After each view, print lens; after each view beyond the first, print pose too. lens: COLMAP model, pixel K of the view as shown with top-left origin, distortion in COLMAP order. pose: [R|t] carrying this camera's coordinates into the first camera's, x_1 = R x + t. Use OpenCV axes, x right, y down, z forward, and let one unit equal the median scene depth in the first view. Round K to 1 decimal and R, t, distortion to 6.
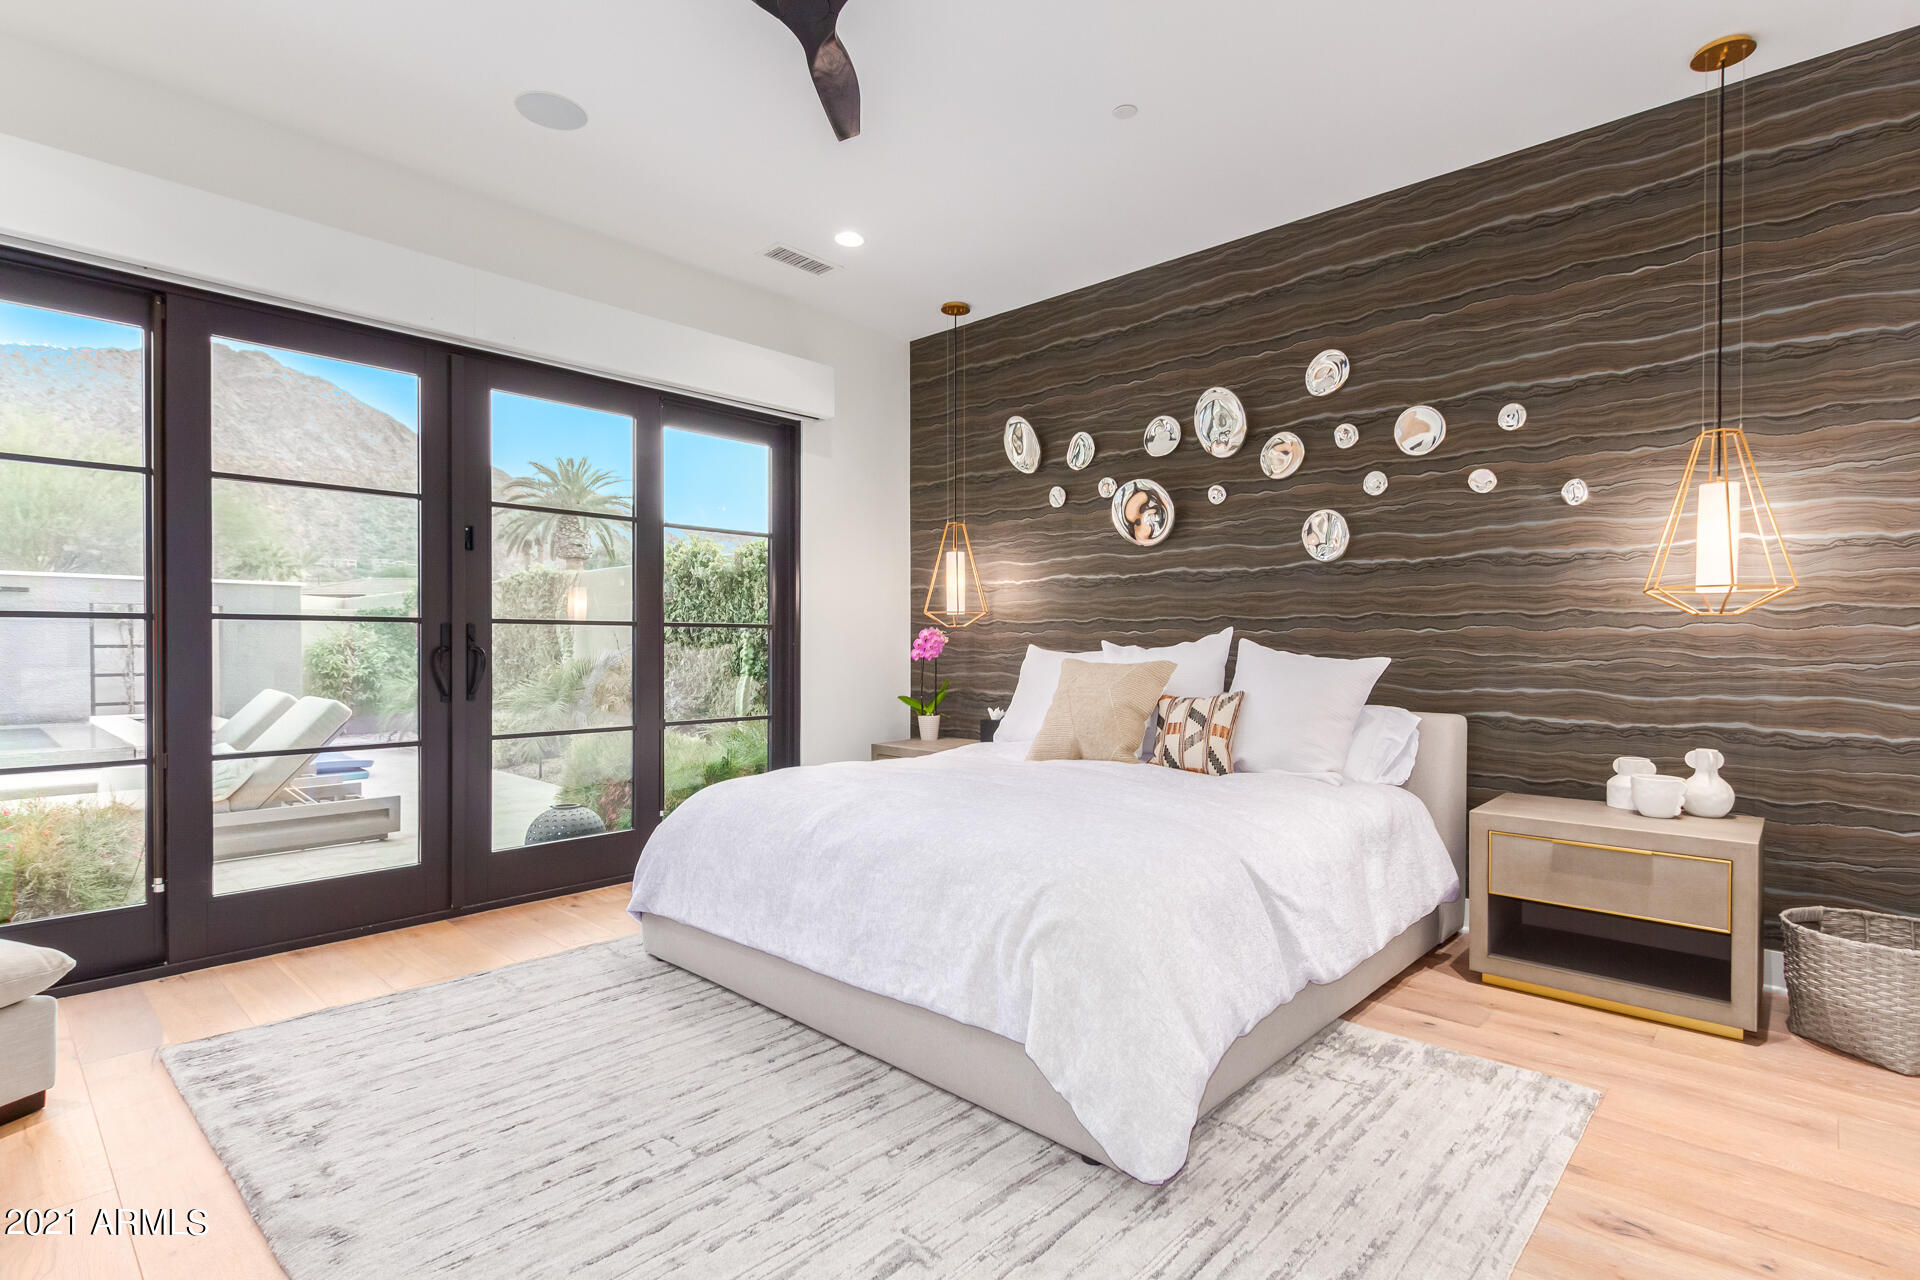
lens RADIAL K [[929.7, 0, 984.0], [0, 929.7, 663.9], [0, 0, 1]] dist [-0.007135, 0.001930]
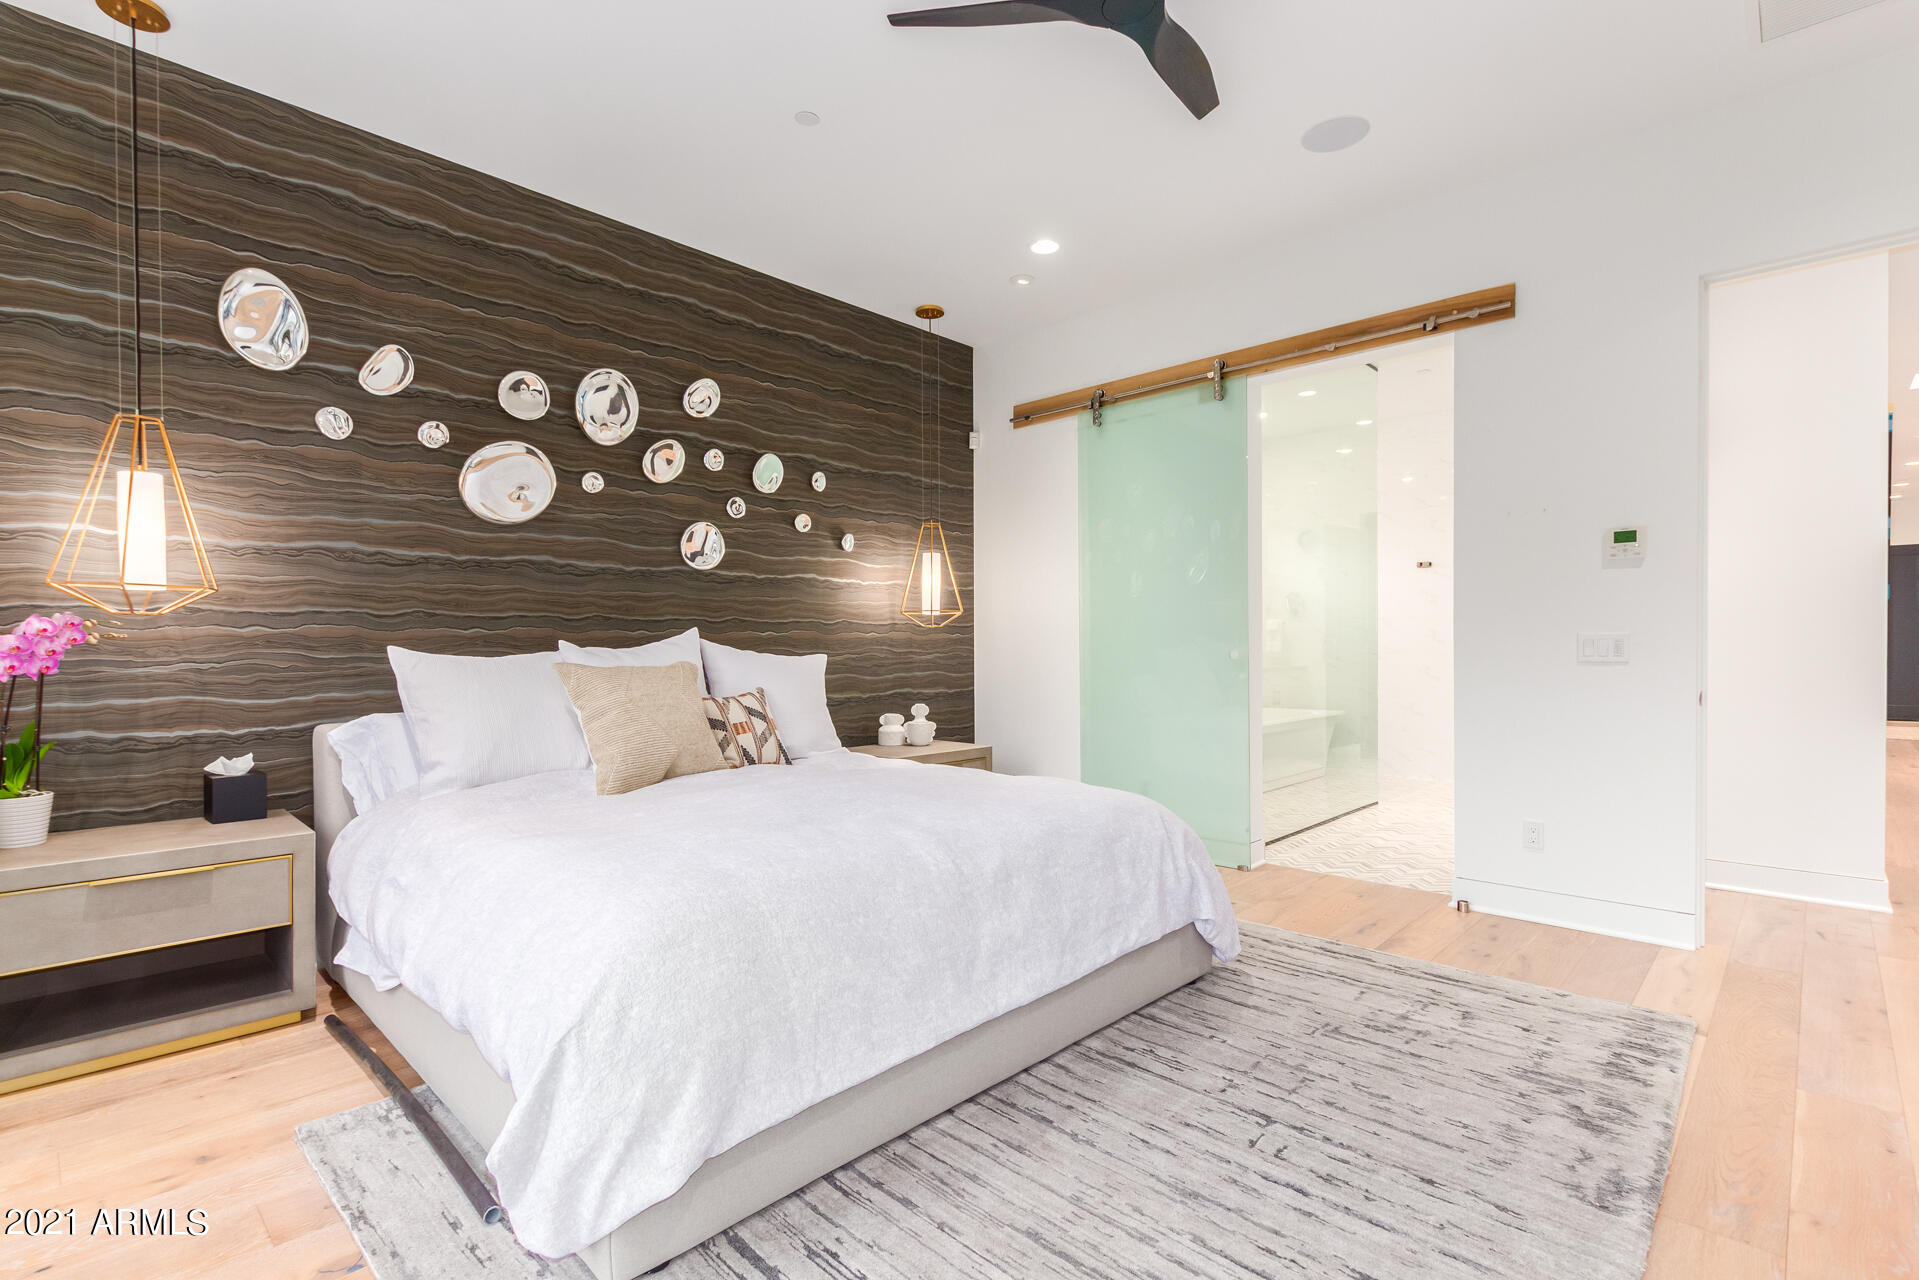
lens RADIAL K [[885.0, 0, 965.4], [0, 885.0, 652.8], [0, 0, 1]] dist [0.015293, -0.004887]
pose [[0.026604, -0.010838, 0.999587, -0.681324], [0.024731, 0.999642, 0.010180, -0.014421], [-0.999340, 0.024450, 0.026862, 0.669531]]
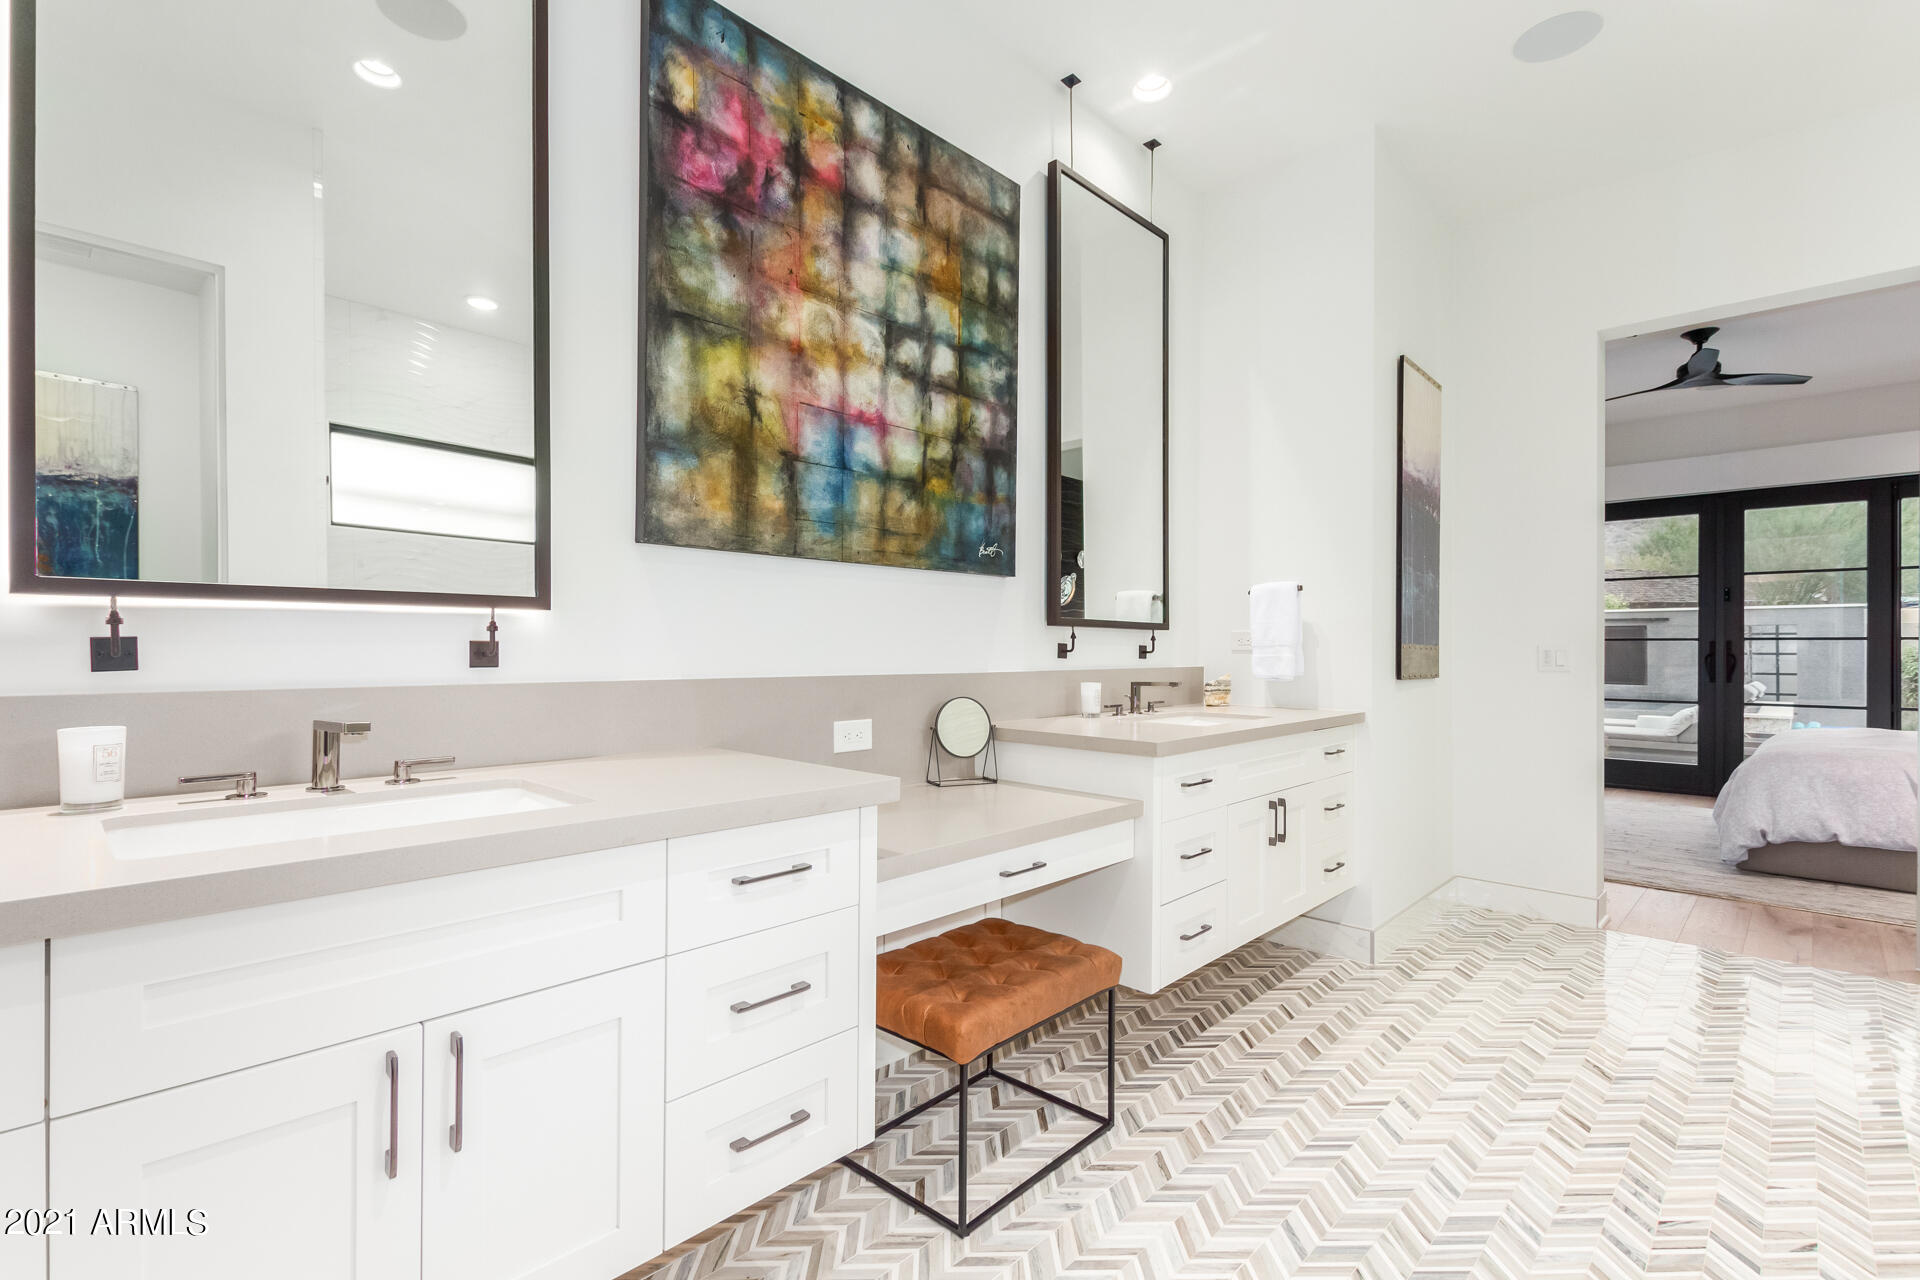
lens RADIAL K [[885.5, 0, 954.3], [0, 885.5, 641.6], [0, 0, 1]] dist [0.015293, -0.004887]
pose [[-0.029960, -0.007364, -0.999524, 1.224688], [-0.028463, 0.999574, -0.006511, 0.013907], [0.999146, 0.028254, -0.030157, -0.469581]]
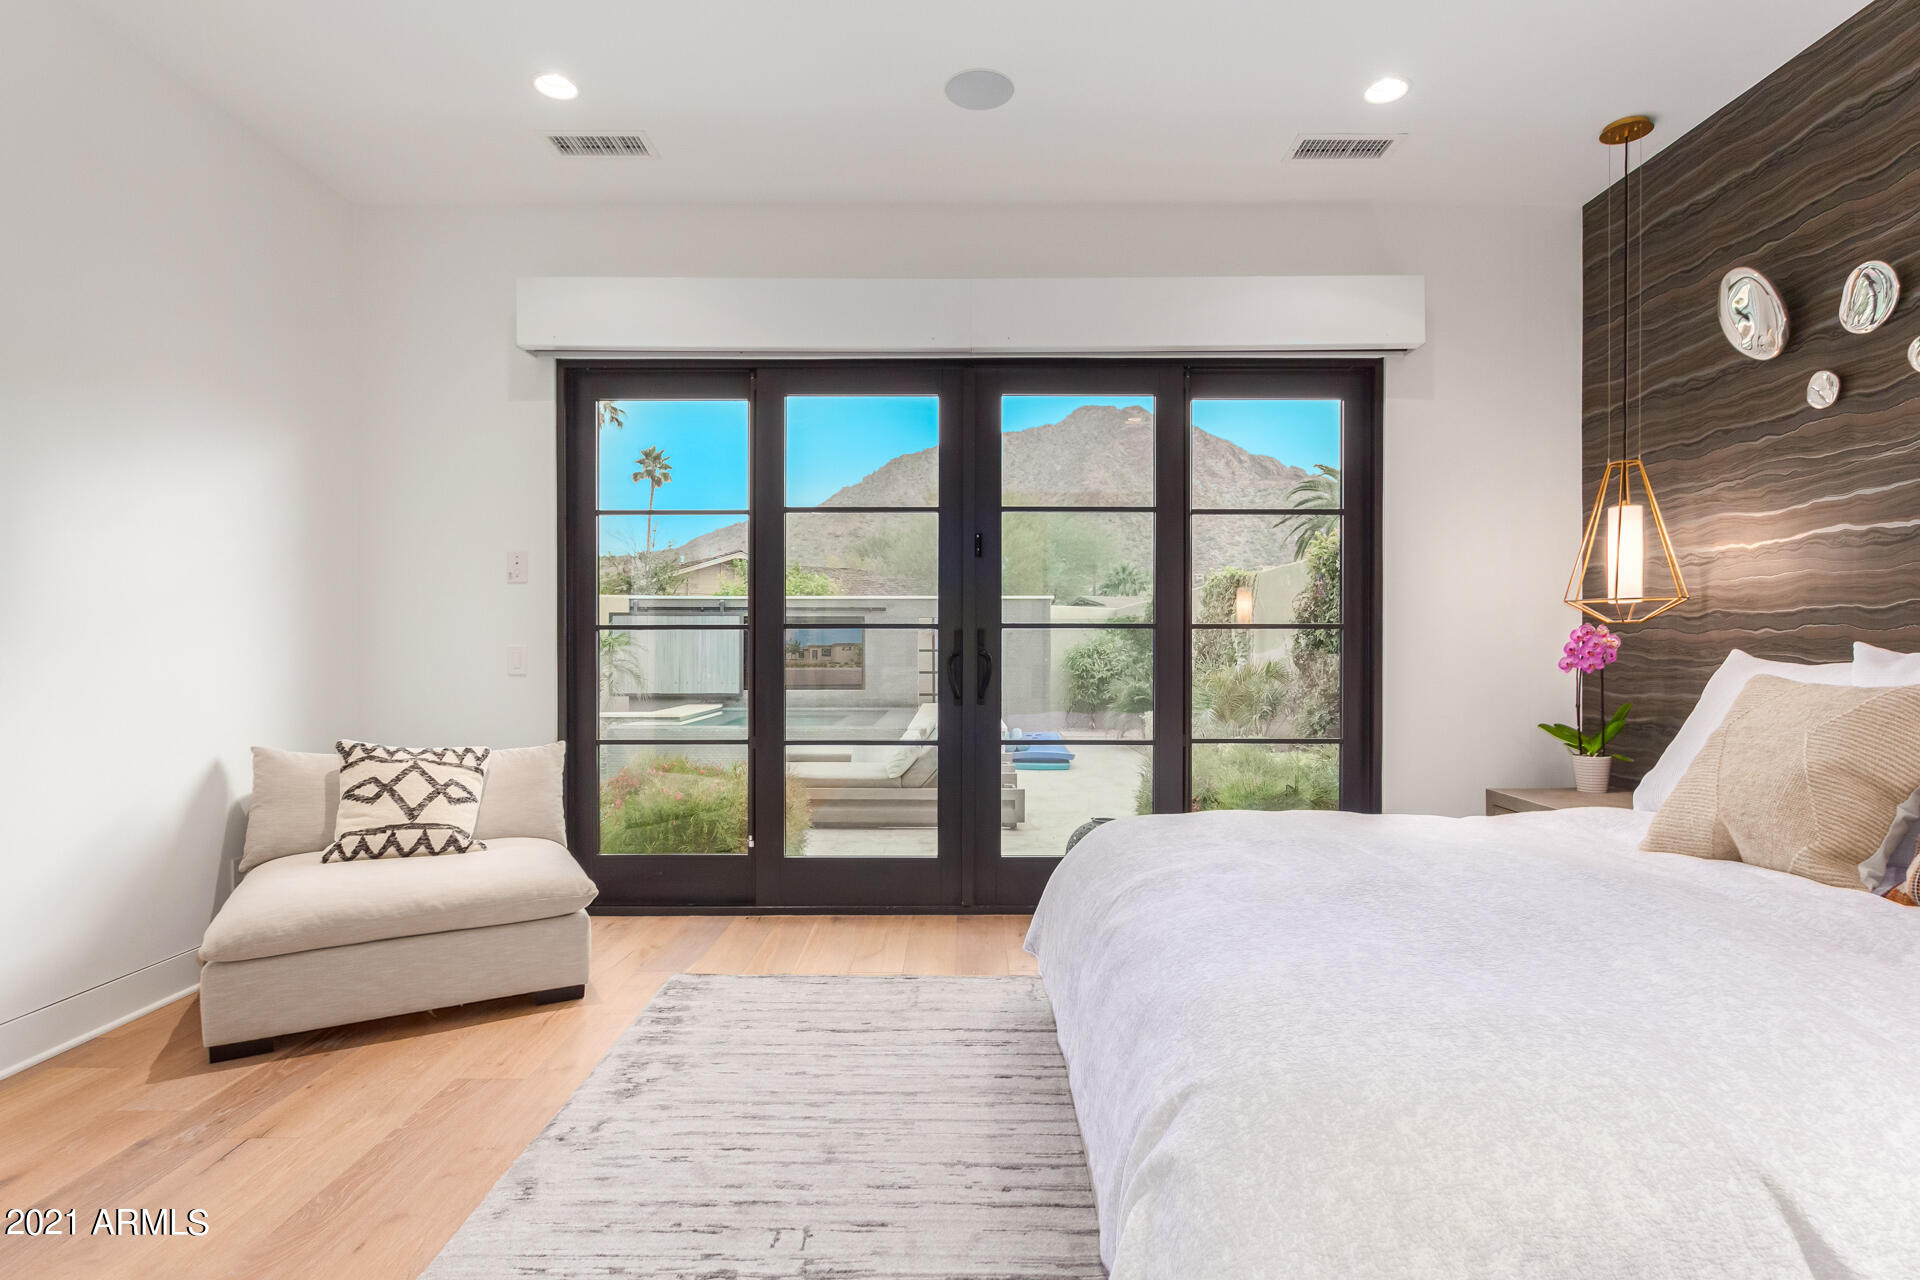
lens RADIAL K [[963.0, 0, 956.3], [0, 963.0, 656.6], [0, 0, 1]] dist [0.007912, -0.005103]
pose [[0.662085, 0.005915, -0.749405, 0.213563], [-0.015935, 0.999854, -0.006186, -0.005685], [0.749259, 0.016038, 0.662083, 0.270174]]
